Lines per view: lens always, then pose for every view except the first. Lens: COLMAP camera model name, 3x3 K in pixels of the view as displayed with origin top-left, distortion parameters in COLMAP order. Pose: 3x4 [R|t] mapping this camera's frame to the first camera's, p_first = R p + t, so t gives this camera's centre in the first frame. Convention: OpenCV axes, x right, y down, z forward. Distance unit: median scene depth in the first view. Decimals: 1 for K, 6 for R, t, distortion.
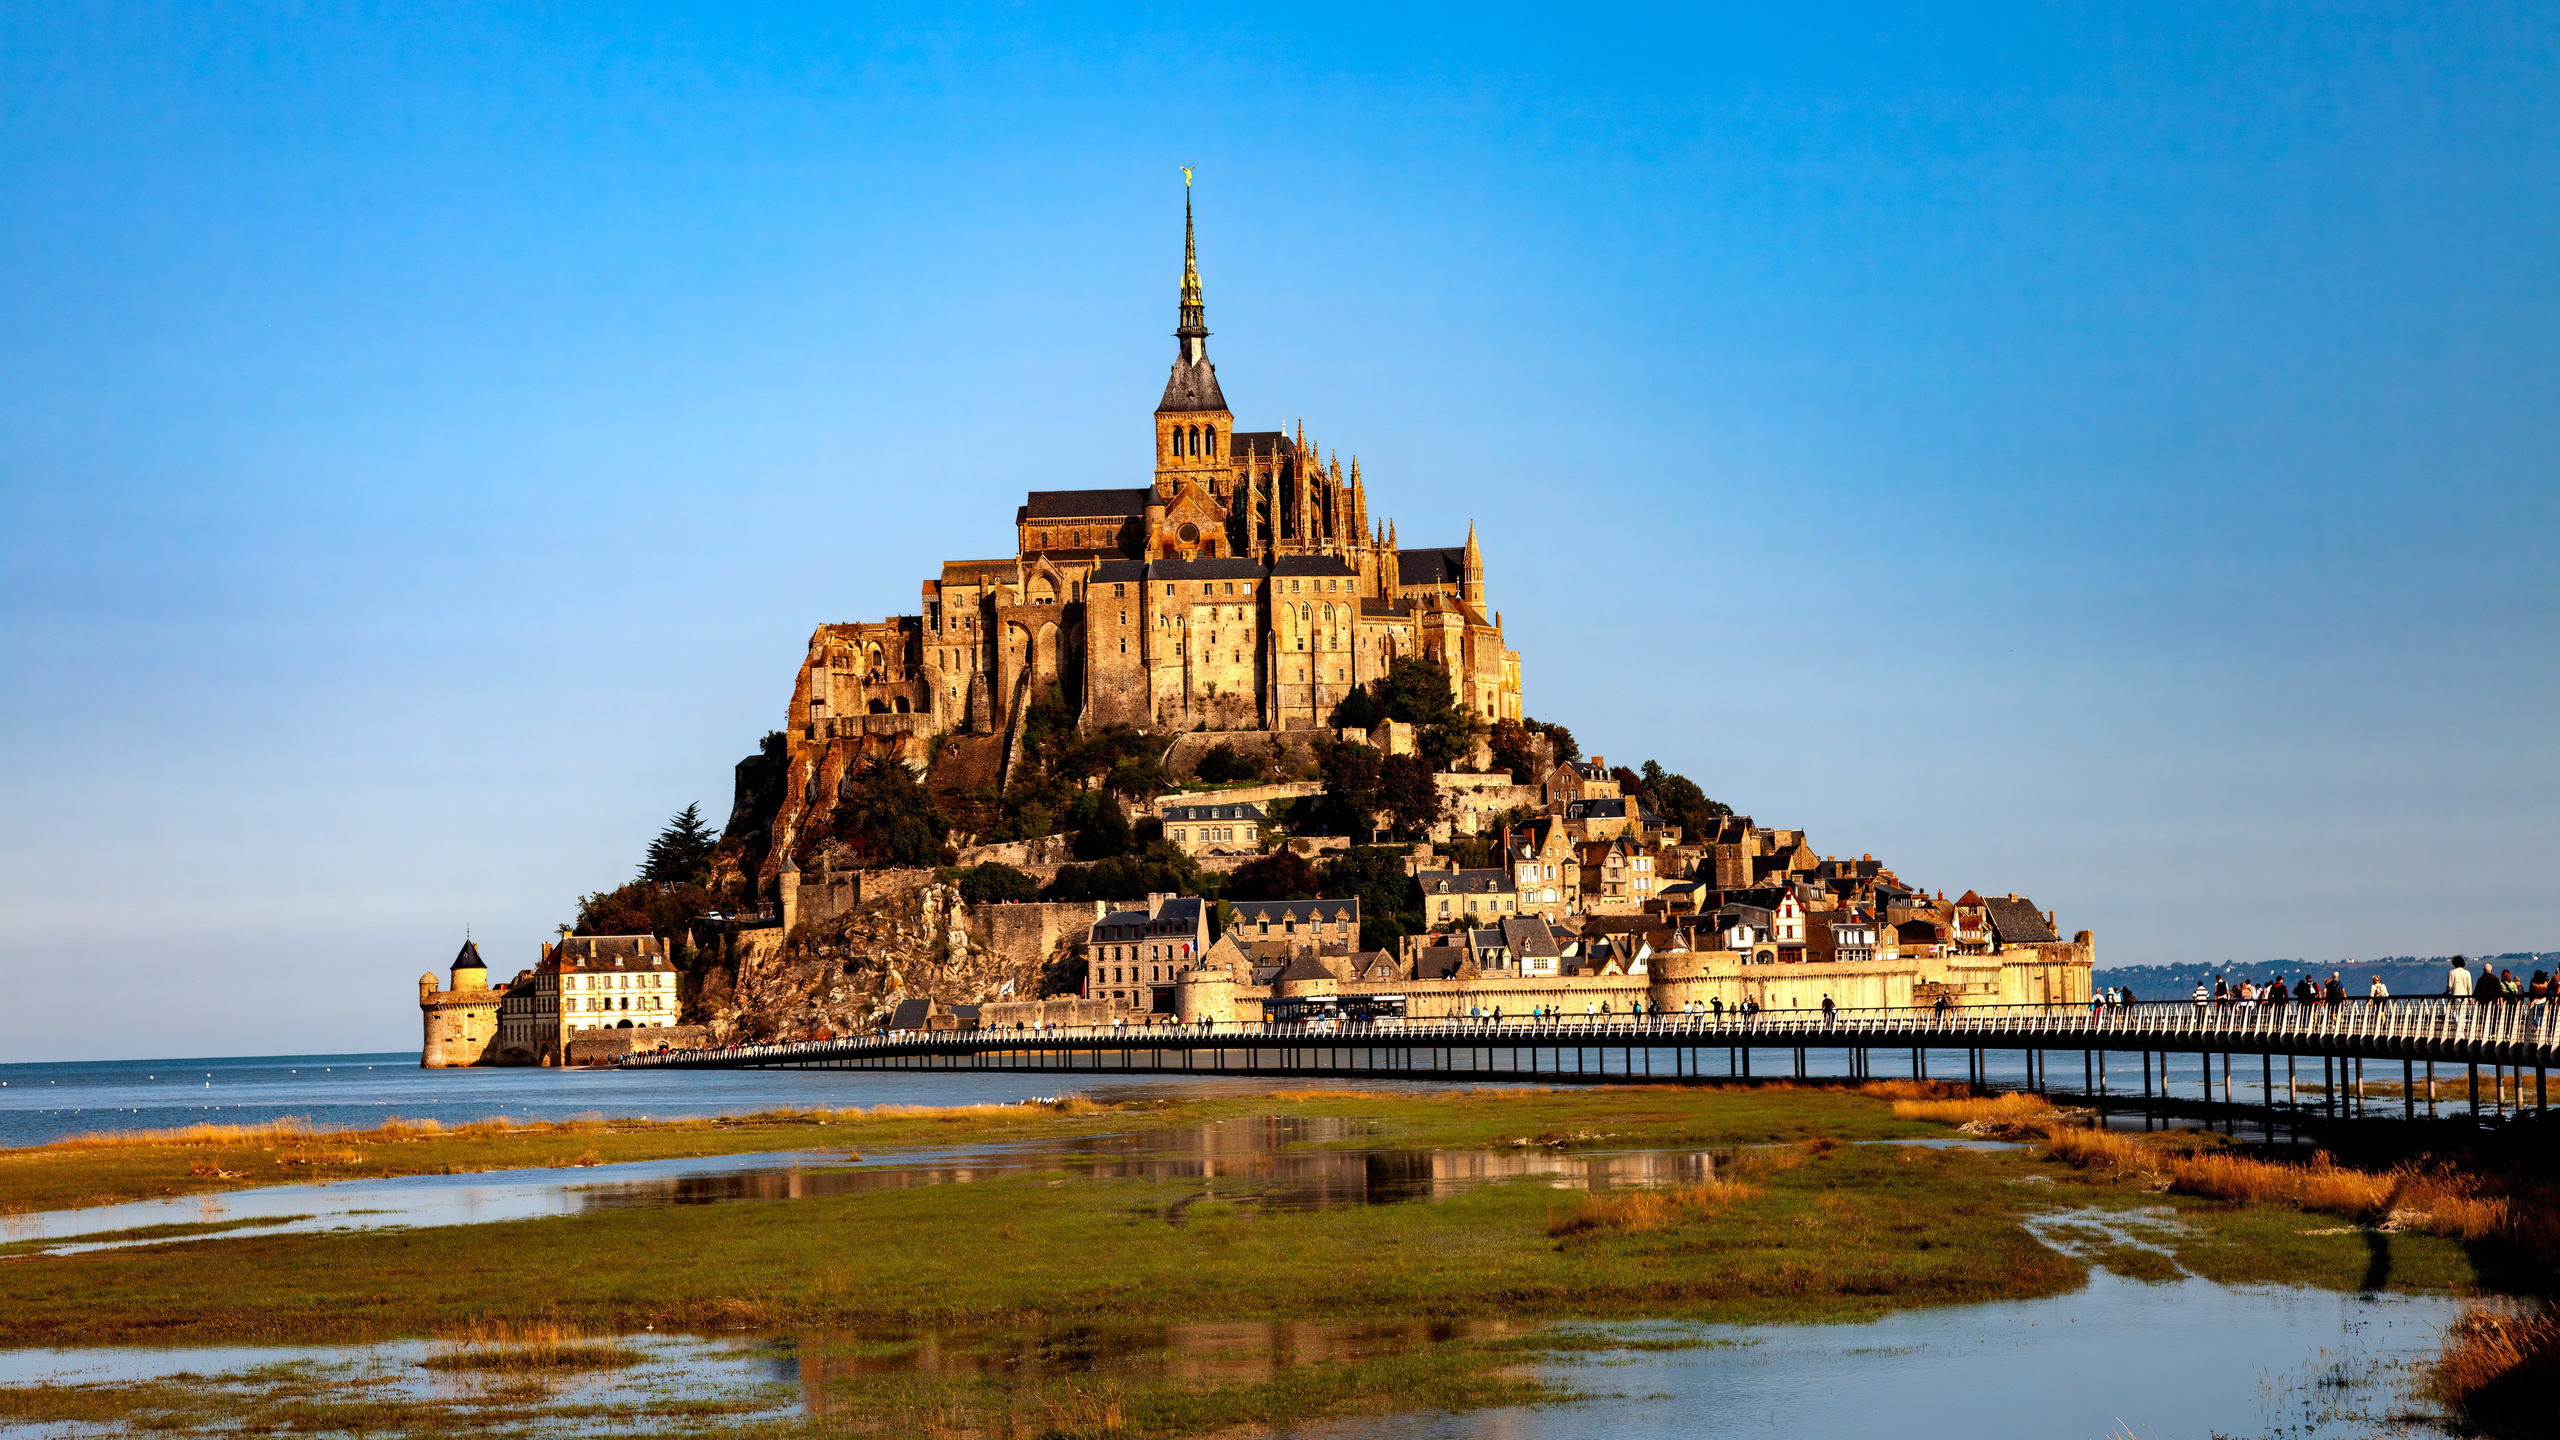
lens RADIAL K [[5473.5, 0, 1280.0], [0, 5473.5, 720.0], [0, 0, 1]] dist [-0.013250, 0.155236]
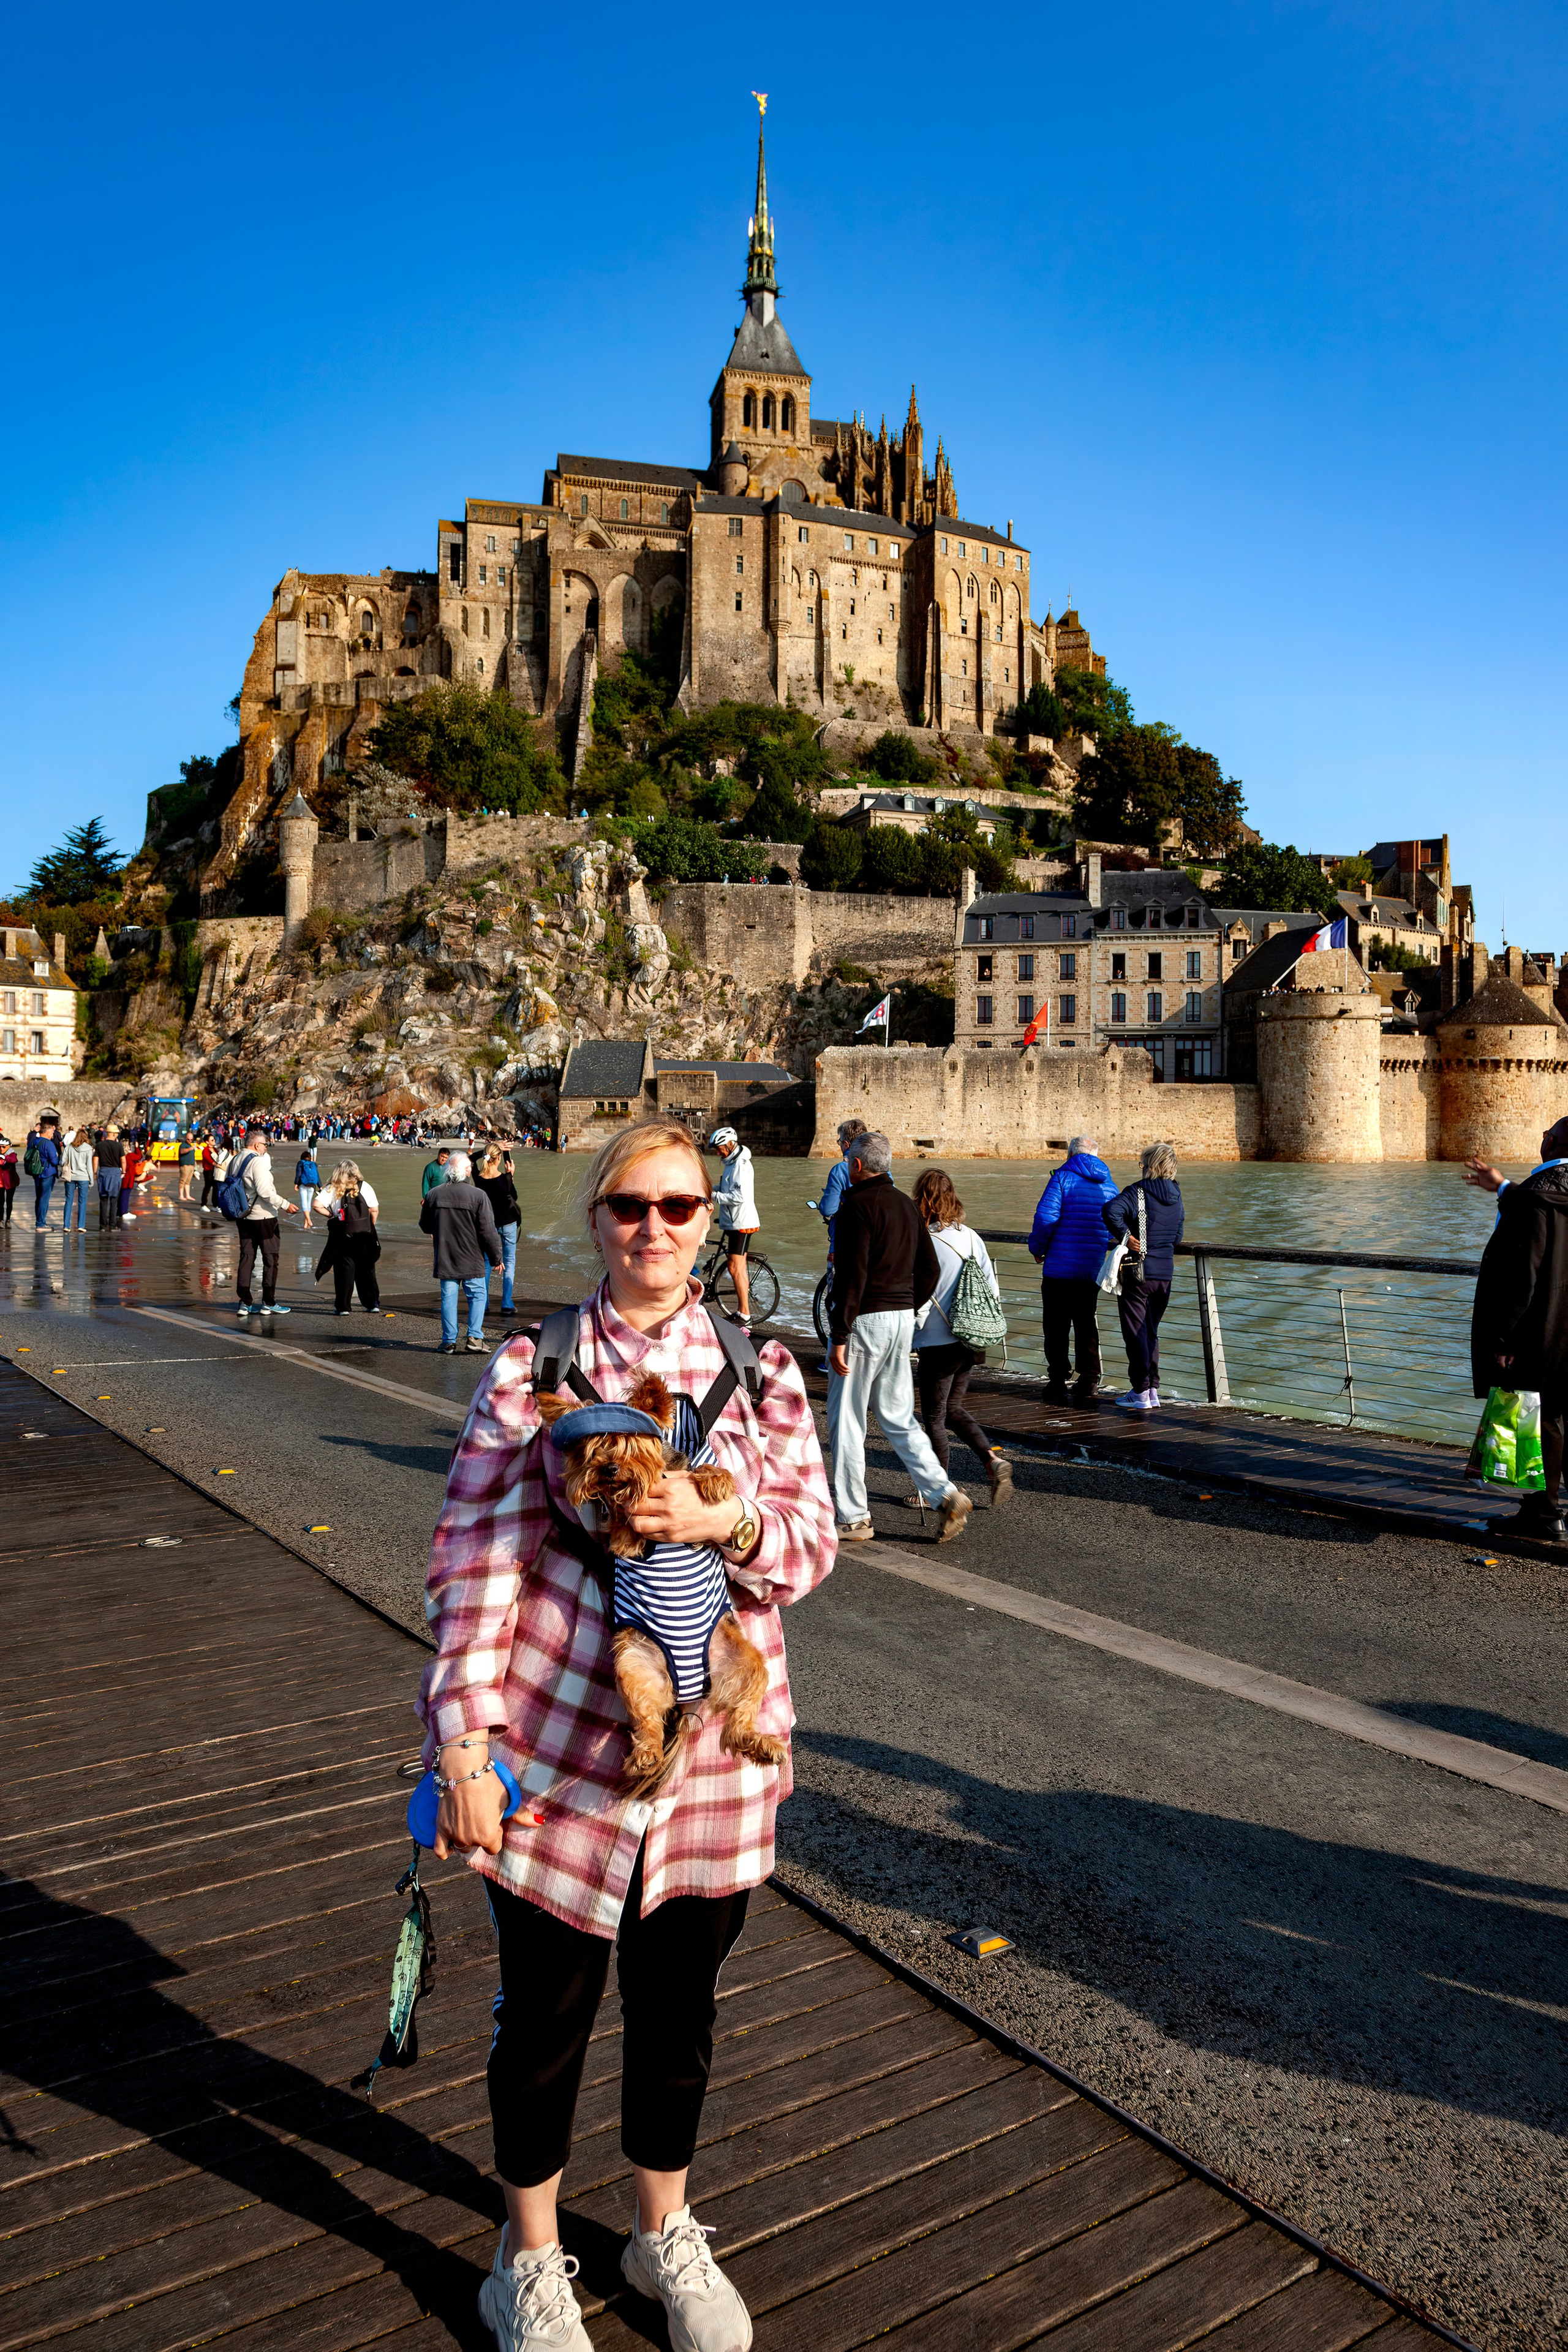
lens RADIAL K [[1649.8, 0, 776.8], [0, 1649.8, 1121.0], [0, 0, 1]] dist [-0.004532, 0.002391]
pose [[0.951971, 0.036015, 0.304062, -0.089840], [-0.050828, 0.997868, 0.040943, 0.047536], [-0.301940, -0.054431, 0.951772, 0.789144]]
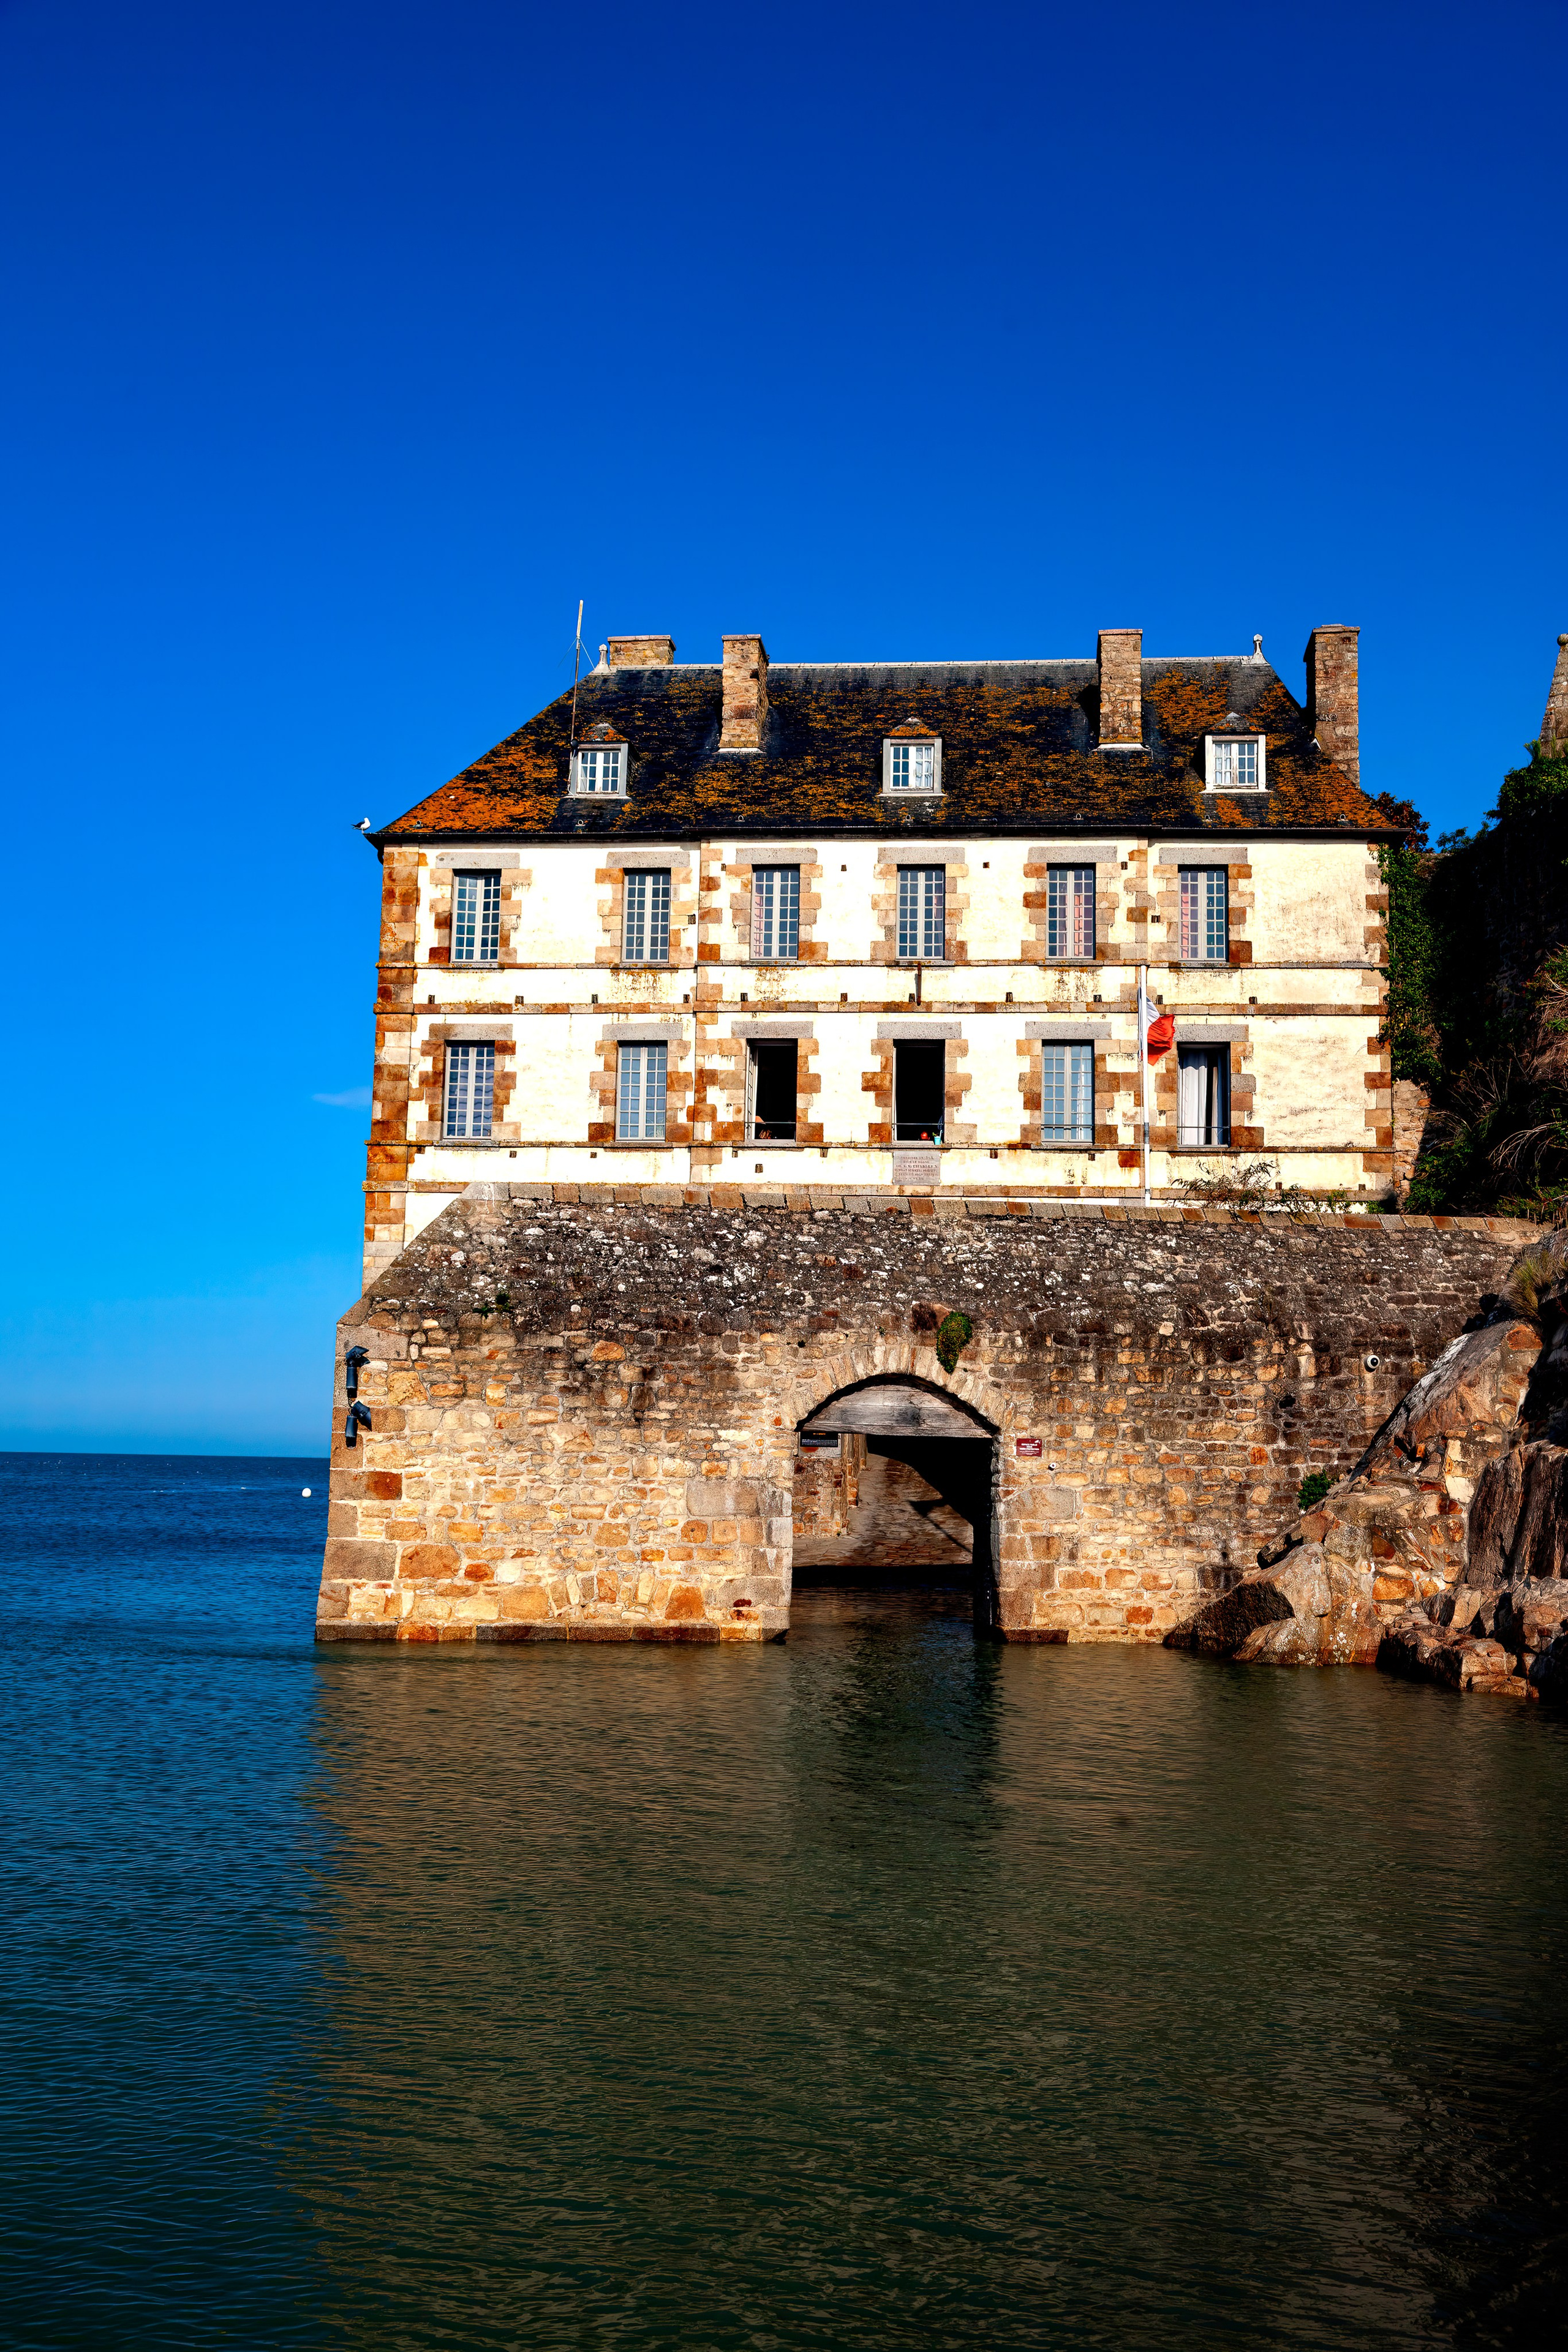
lens RADIAL K [[2384.2, 0, 784.0], [0, 2384.2, 1176.0], [0, 0, 1]] dist [0.000850, 0.000060]
pose [[0.850483, -0.022092, -0.525538, -0.091670], [-0.011484, 0.998100, -0.060542, 0.055187], [0.525877, 0.057525, 0.848613, 0.923929]]
